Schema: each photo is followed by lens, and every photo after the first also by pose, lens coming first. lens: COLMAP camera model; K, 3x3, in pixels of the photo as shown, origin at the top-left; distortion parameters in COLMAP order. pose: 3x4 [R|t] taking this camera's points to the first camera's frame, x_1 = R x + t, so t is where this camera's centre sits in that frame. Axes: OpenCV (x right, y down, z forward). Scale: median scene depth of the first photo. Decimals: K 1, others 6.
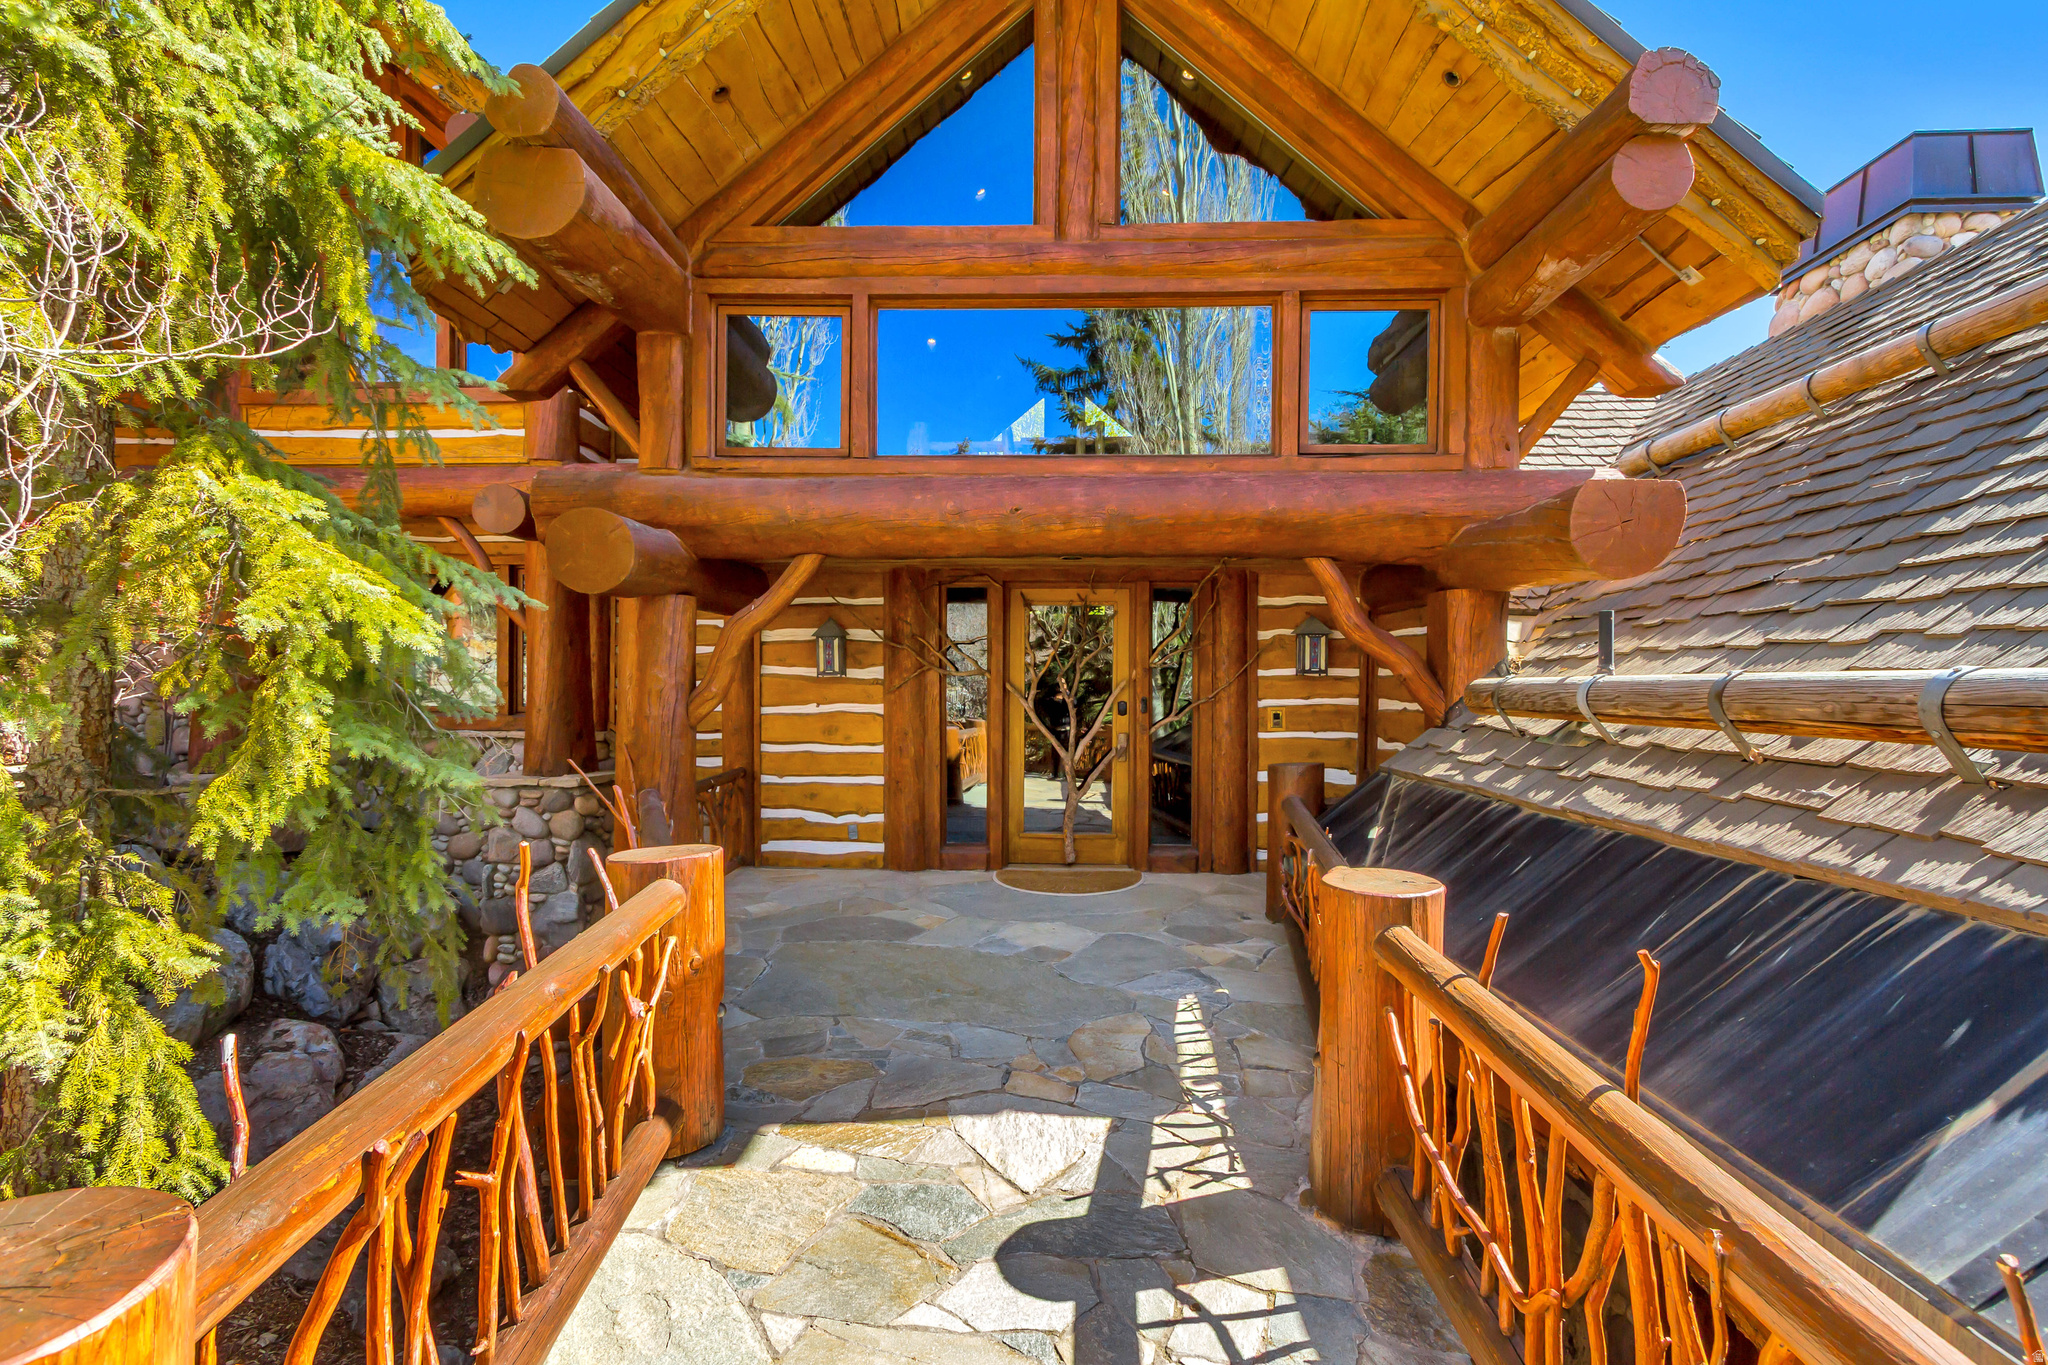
lens RADIAL K [[943.9, 0, 1019.4], [0, 943.9, 674.1], [0, 0, 1]] dist [0.003785, -0.003989]
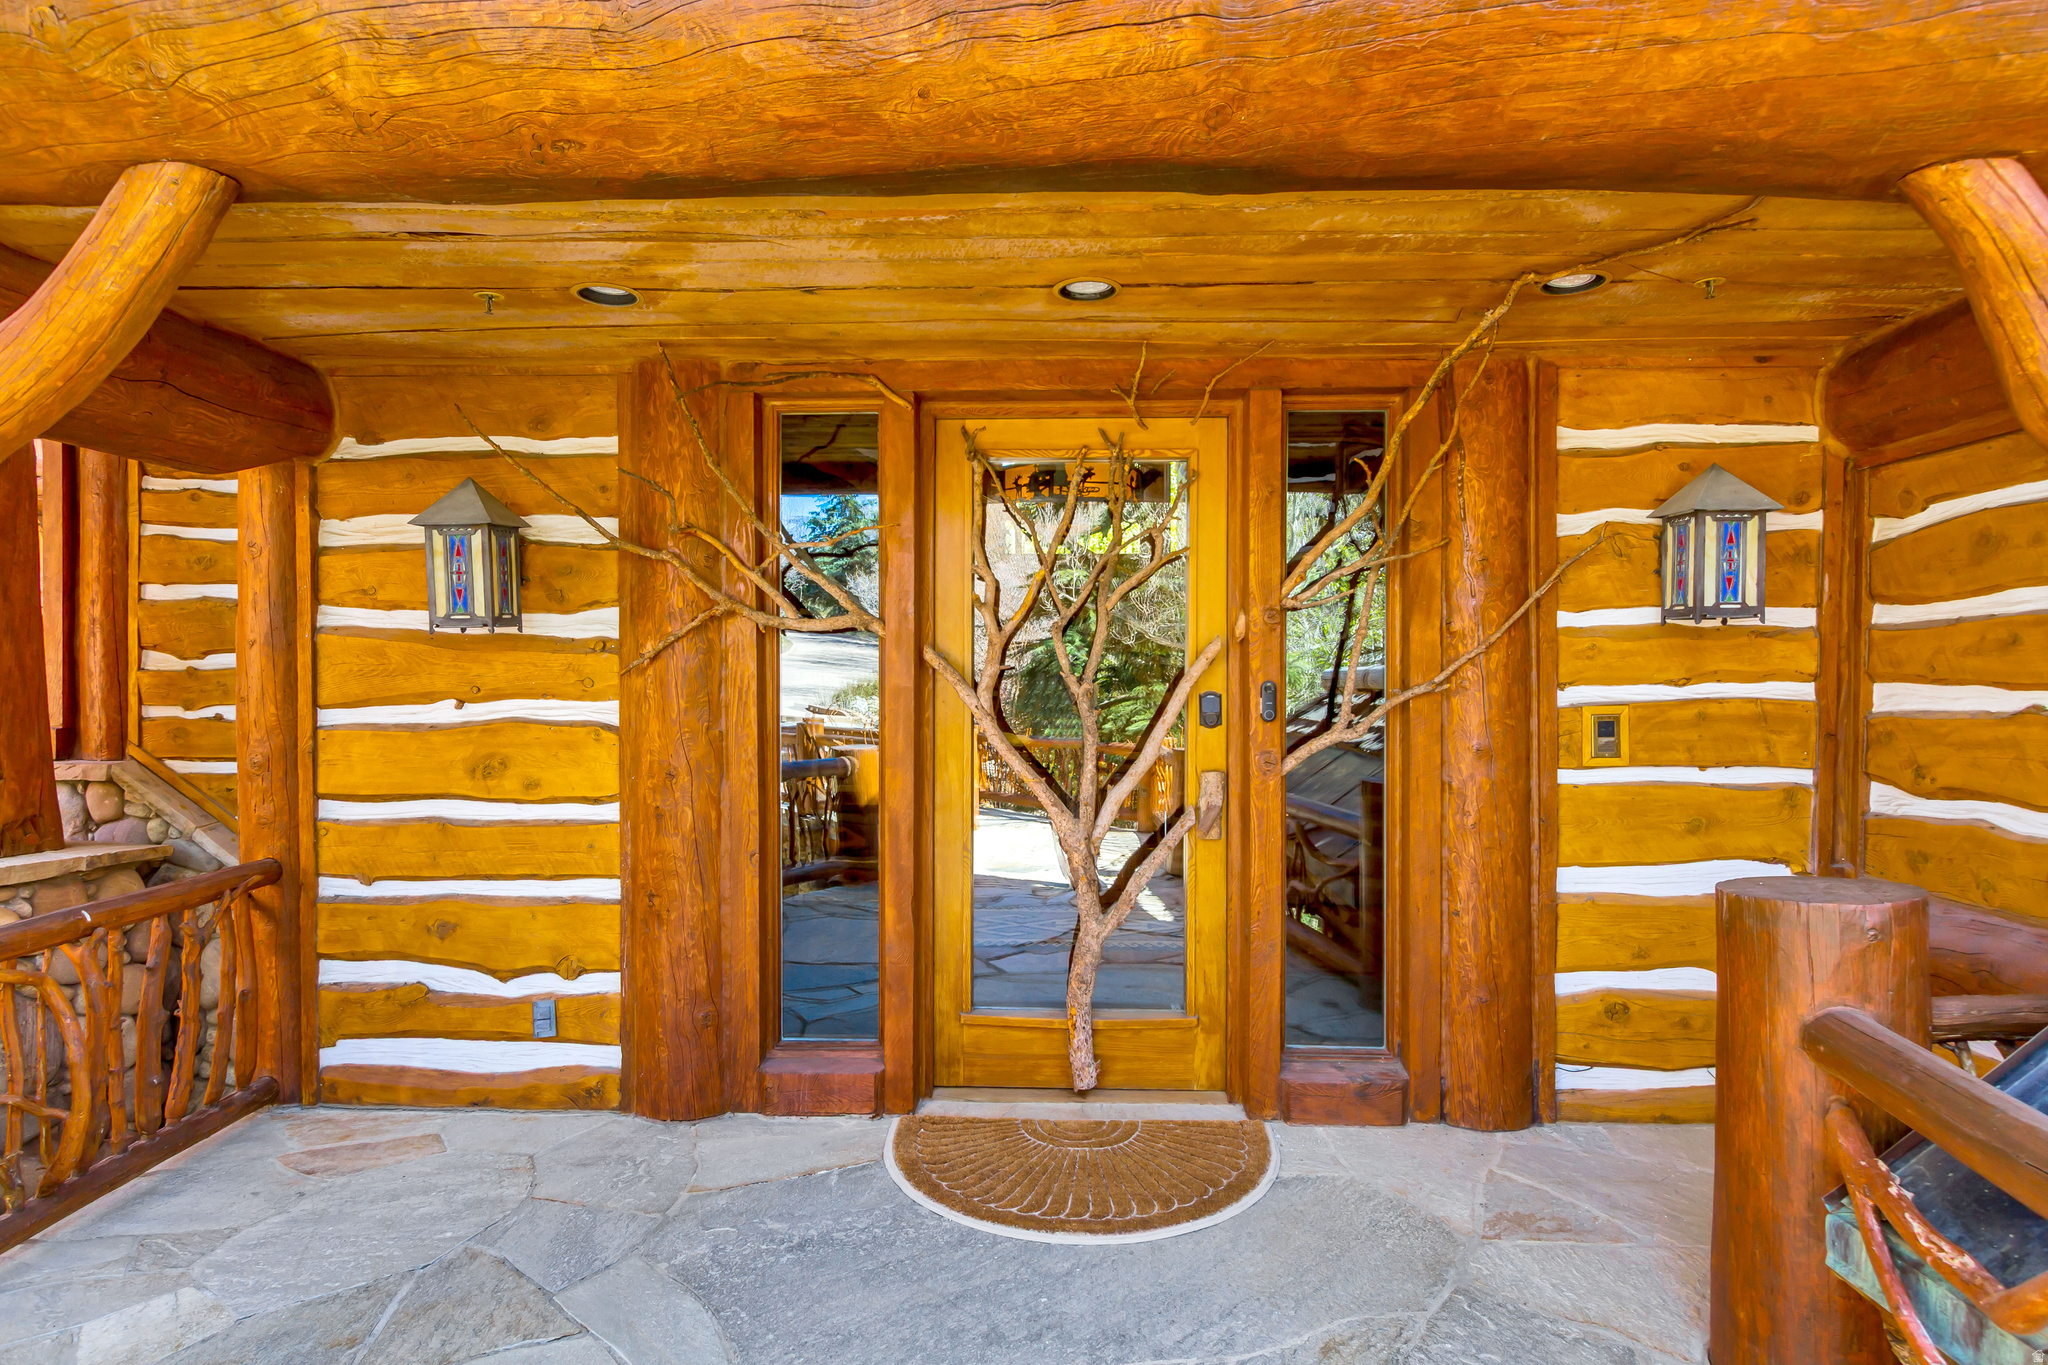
lens RADIAL K [[984.8, 0, 1027.1], [0, 984.8, 683.4], [0, 0, 1]] dist [0.007925, 0.000321]
pose [[0.999995, -0.002867, -0.001559, 0.030693], [0.002883, 0.999938, 0.010734, 0.020214], [0.001528, -0.010739, 0.999941, 0.580324]]
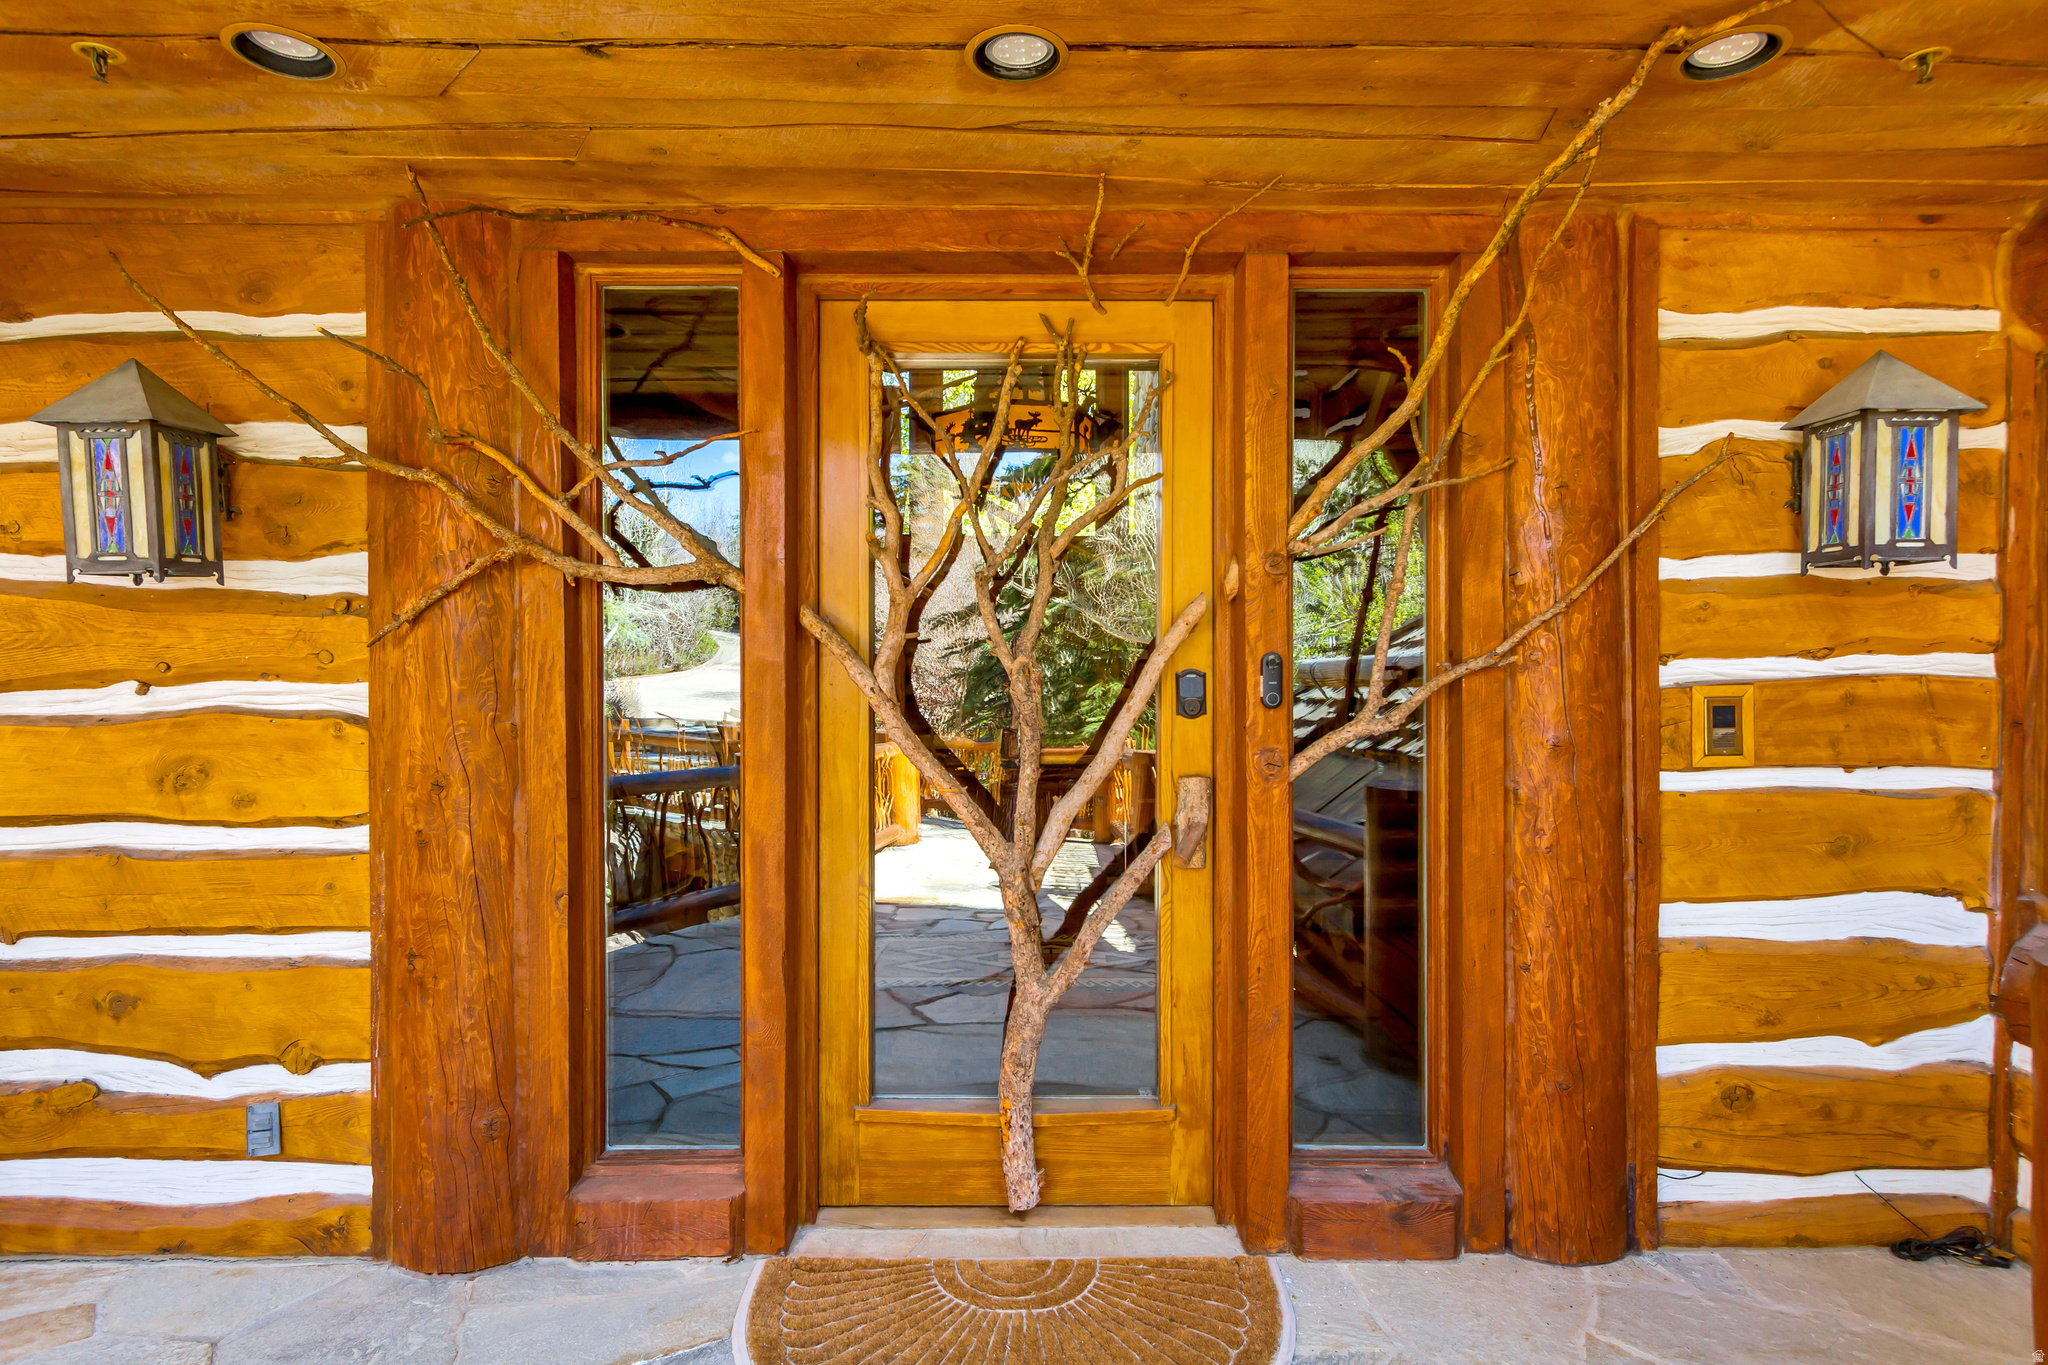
lens RADIAL K [[961.1, 0, 1018.7], [0, 961.1, 689.5], [0, 0, 1]] dist [0.006731, -0.000625]
pose [[0.999445, -0.005034, 0.032936, 0.043906], [0.004744, 0.999949, 0.008882, 0.032187], [-0.032979, -0.008721, 0.999418, 0.700817]]
